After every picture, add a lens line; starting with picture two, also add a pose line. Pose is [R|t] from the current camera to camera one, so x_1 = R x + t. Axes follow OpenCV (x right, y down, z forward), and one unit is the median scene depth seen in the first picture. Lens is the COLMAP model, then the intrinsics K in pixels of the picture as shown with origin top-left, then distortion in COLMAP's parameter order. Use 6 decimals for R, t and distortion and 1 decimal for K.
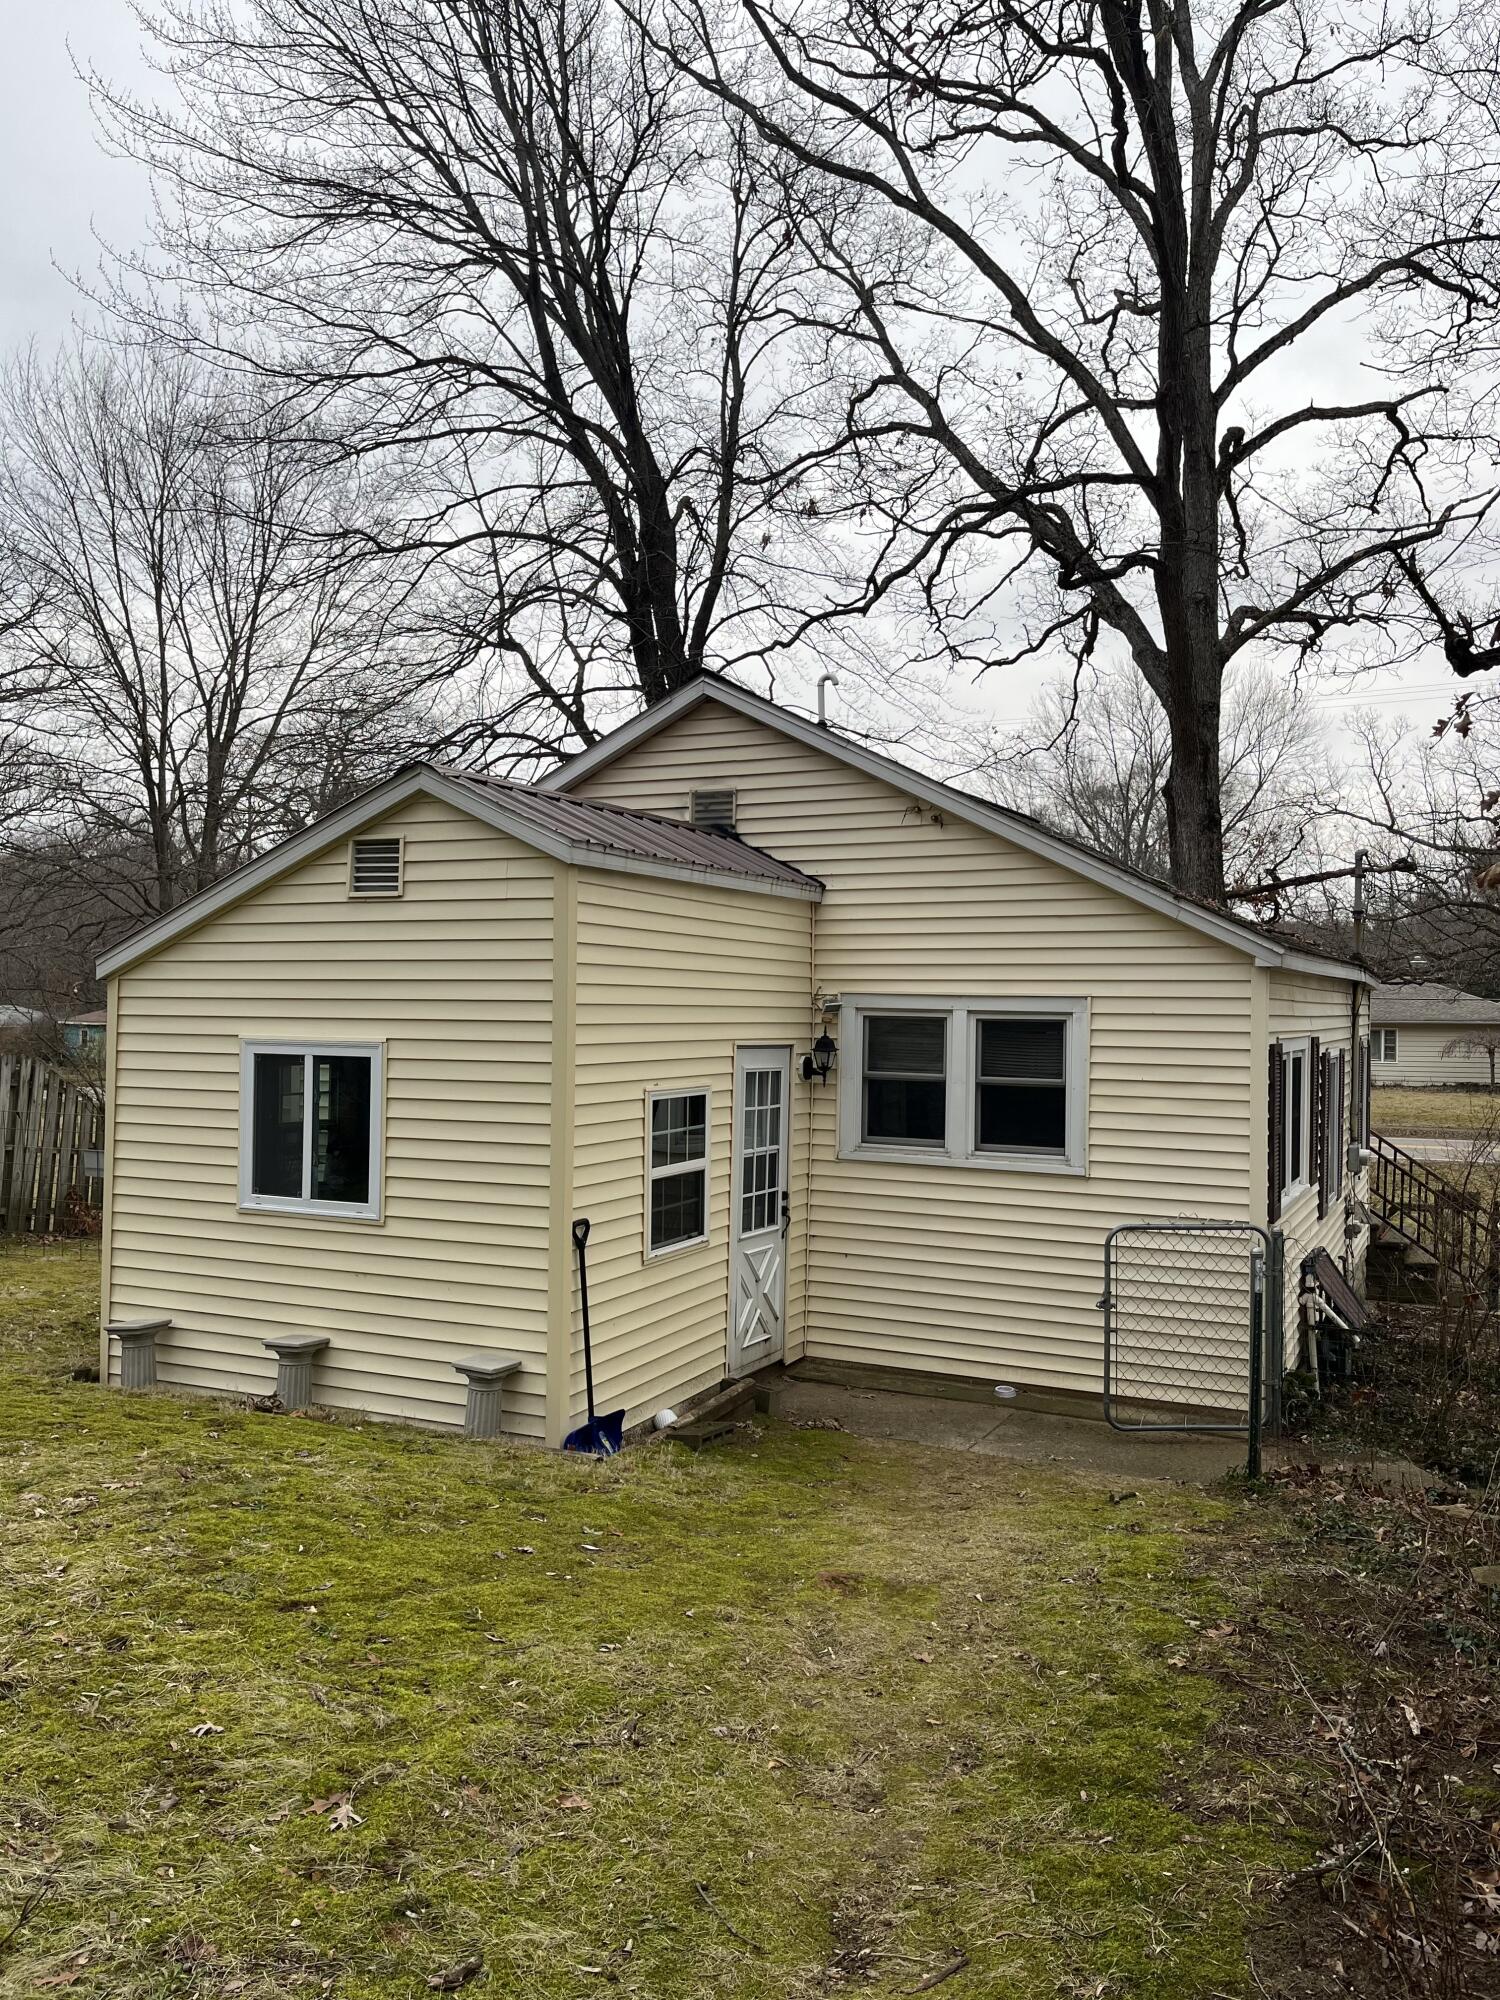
lens RADIAL K [[1508.3, 0, 753.6], [0, 1508.3, 1001.2], [0, 0, 1]] dist [0.006314, 0.000927]
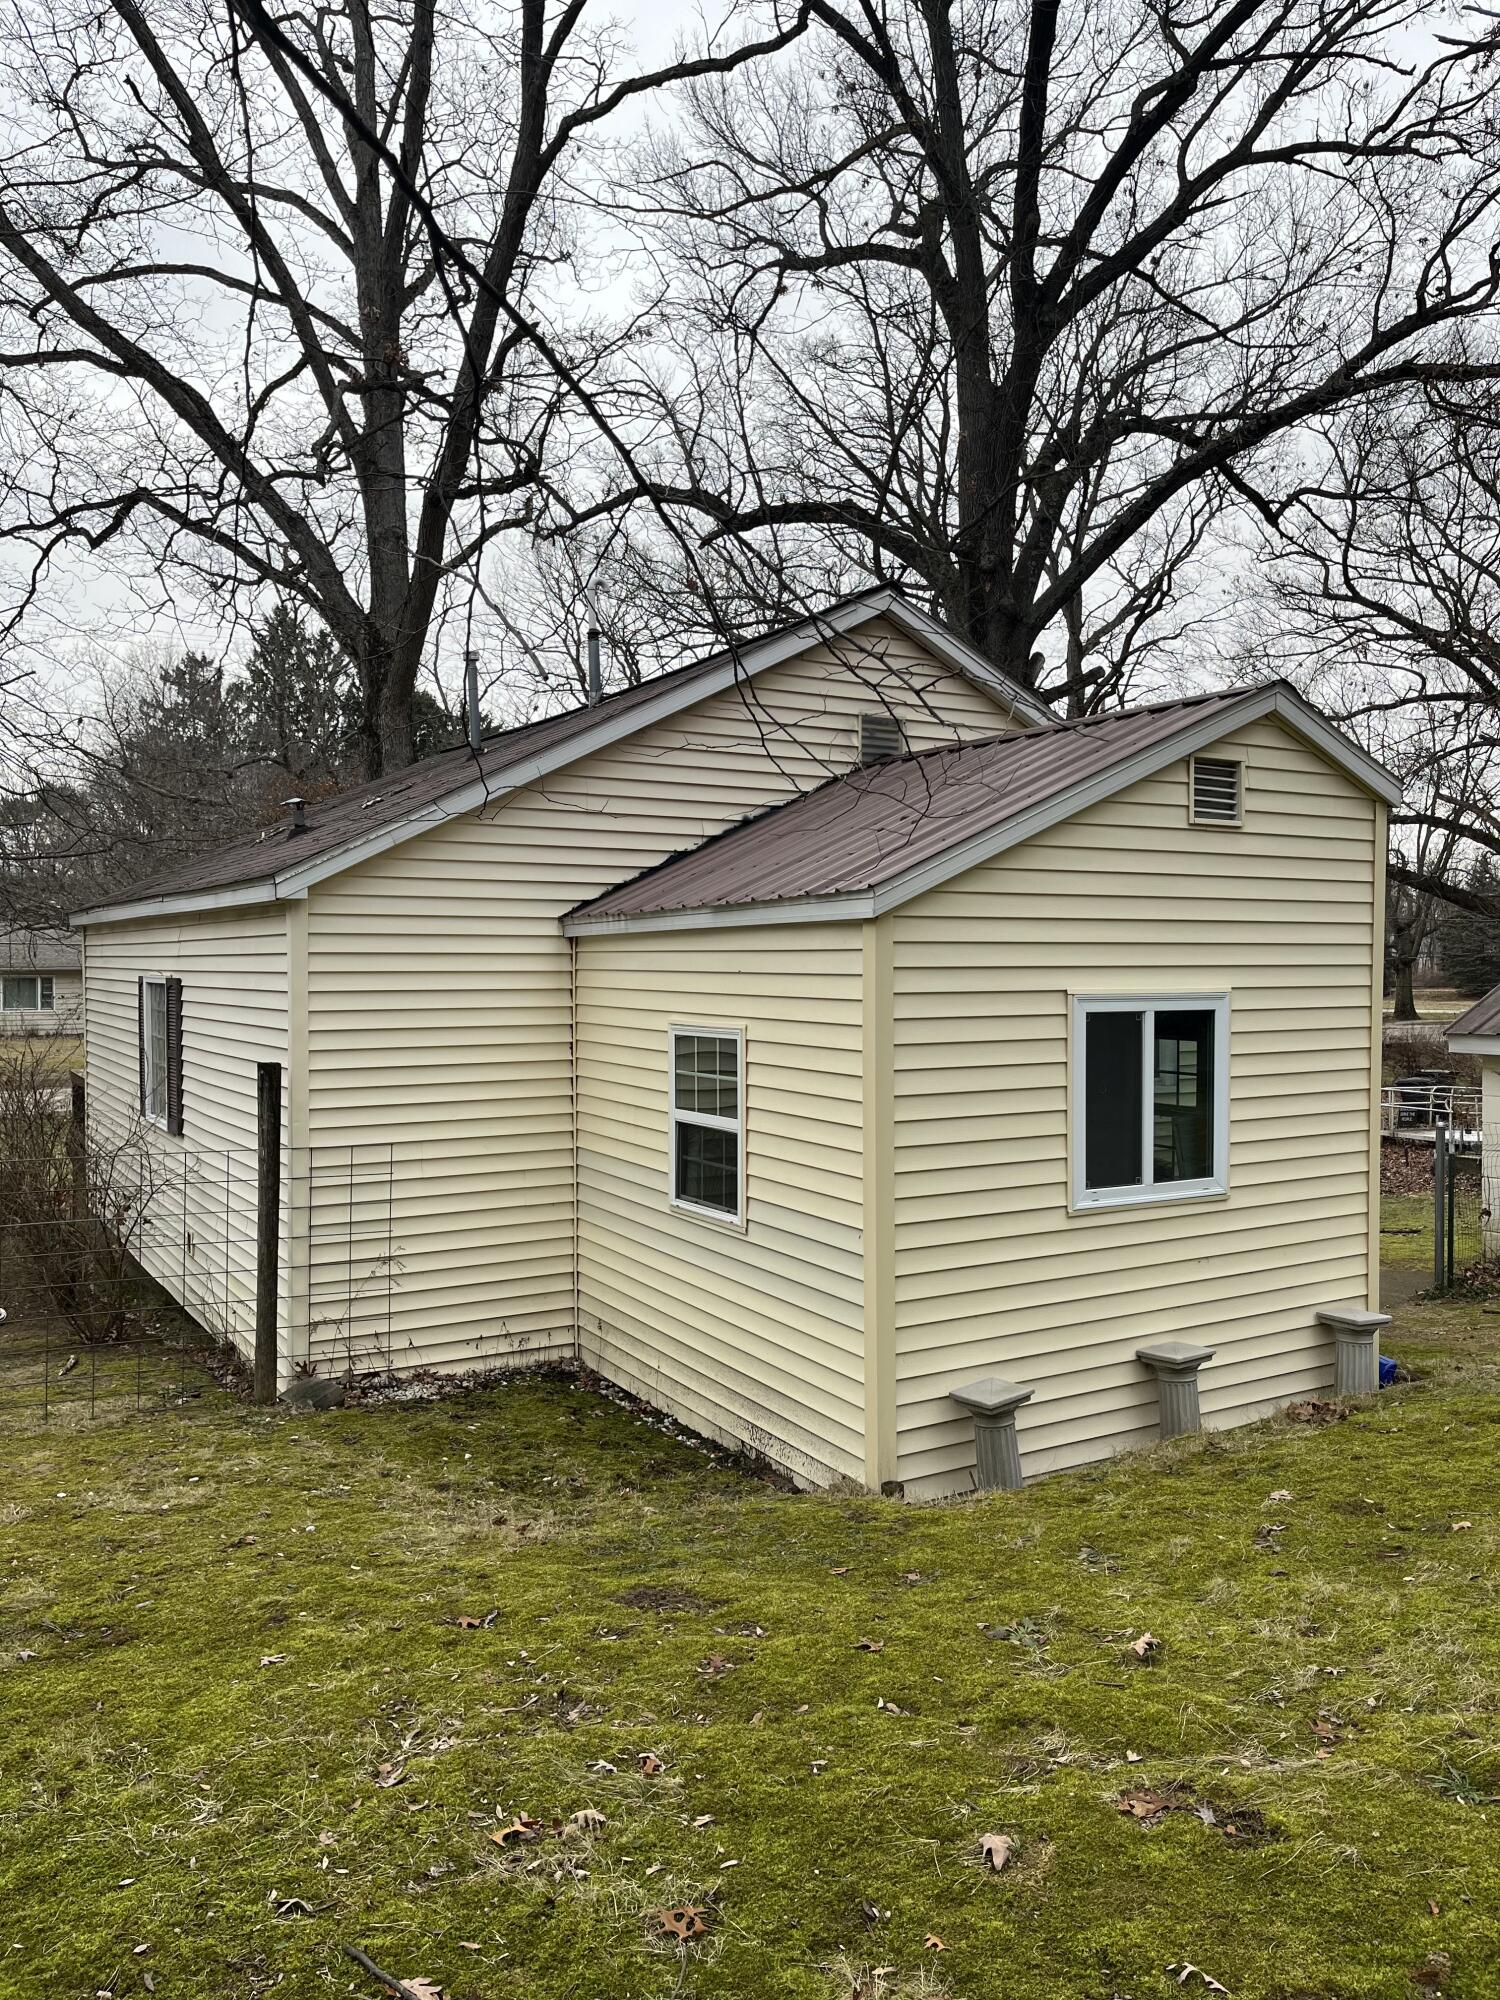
lens RADIAL K [[1508.3, 0, 755.8], [0, 1508.3, 997.7], [0, 0, 1]] dist [0.006314, 0.000927]
pose [[0.592292, -0.034235, 0.804995, -1.096488], [0.007557, 0.999289, 0.036937, -0.004073], [-0.805688, -0.015794, 0.592130, 0.688401]]
